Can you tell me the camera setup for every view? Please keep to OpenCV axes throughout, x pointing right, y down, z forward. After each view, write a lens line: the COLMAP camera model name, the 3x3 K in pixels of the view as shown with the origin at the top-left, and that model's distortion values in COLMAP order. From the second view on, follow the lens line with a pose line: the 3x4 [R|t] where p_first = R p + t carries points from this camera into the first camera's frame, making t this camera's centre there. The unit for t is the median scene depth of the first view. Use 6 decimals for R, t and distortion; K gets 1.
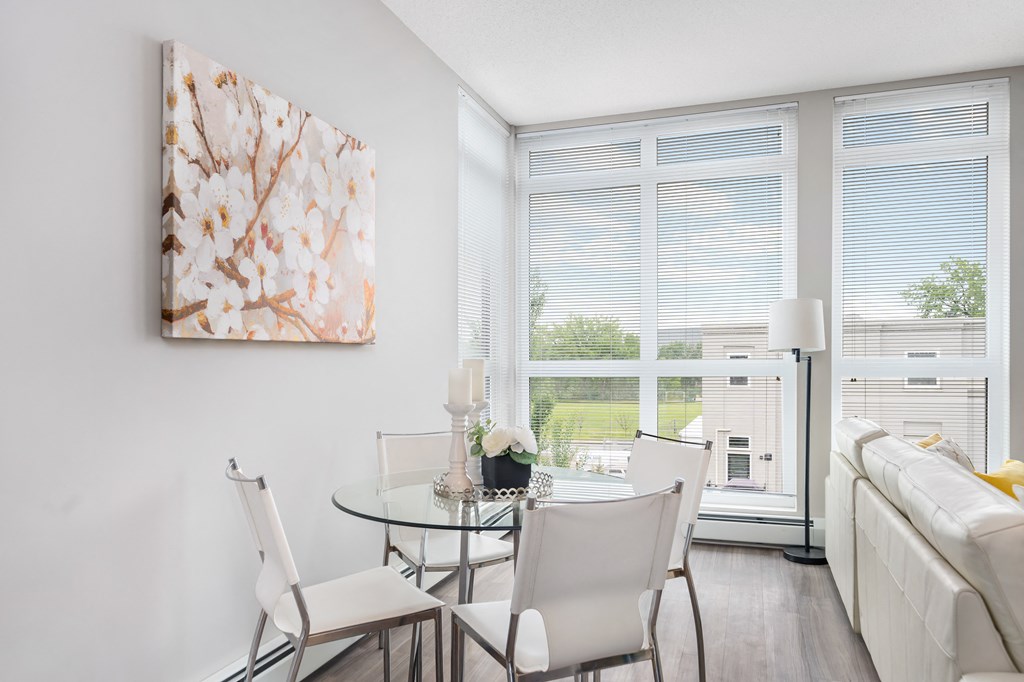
lens RADIAL K [[688.4, 0, 513.4], [0, 688.4, 356.9], [0, 0, 1]] dist [-0.005630, -0.001775]
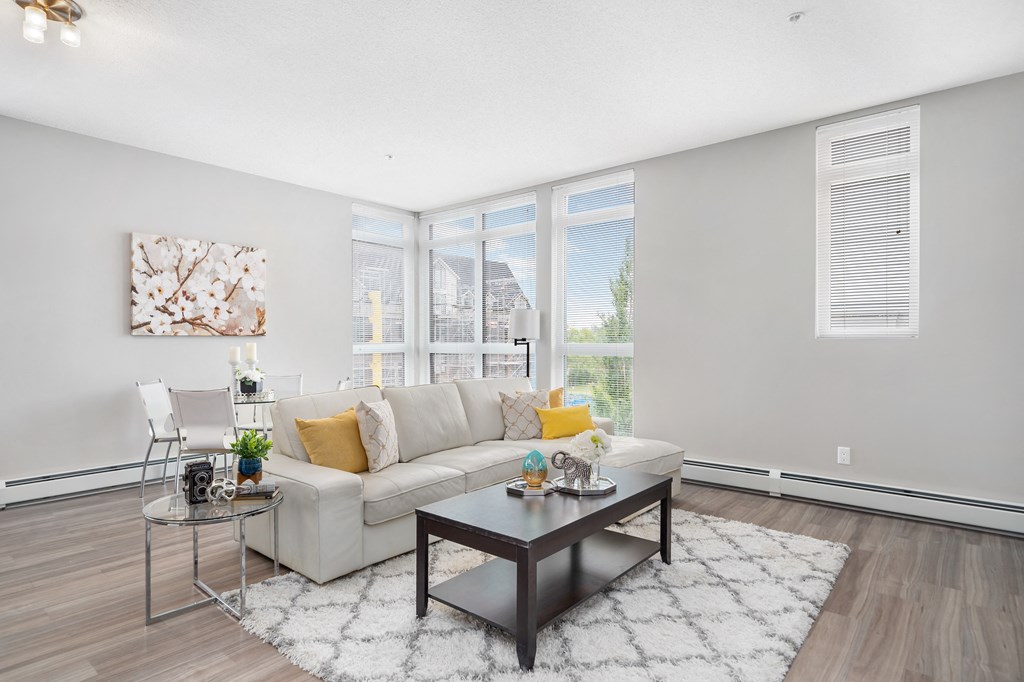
lens RADIAL K [[549.8, 0, 512.0], [0, 549.8, 341.0], [0, 0, 1]] dist [0.001091, 0.000083]
pose [[0.934730, -0.004839, -0.355325, 1.524383], [0.003512, 0.999984, -0.004378, 0.010212], [0.355341, 0.002844, 0.934732, -0.501226]]
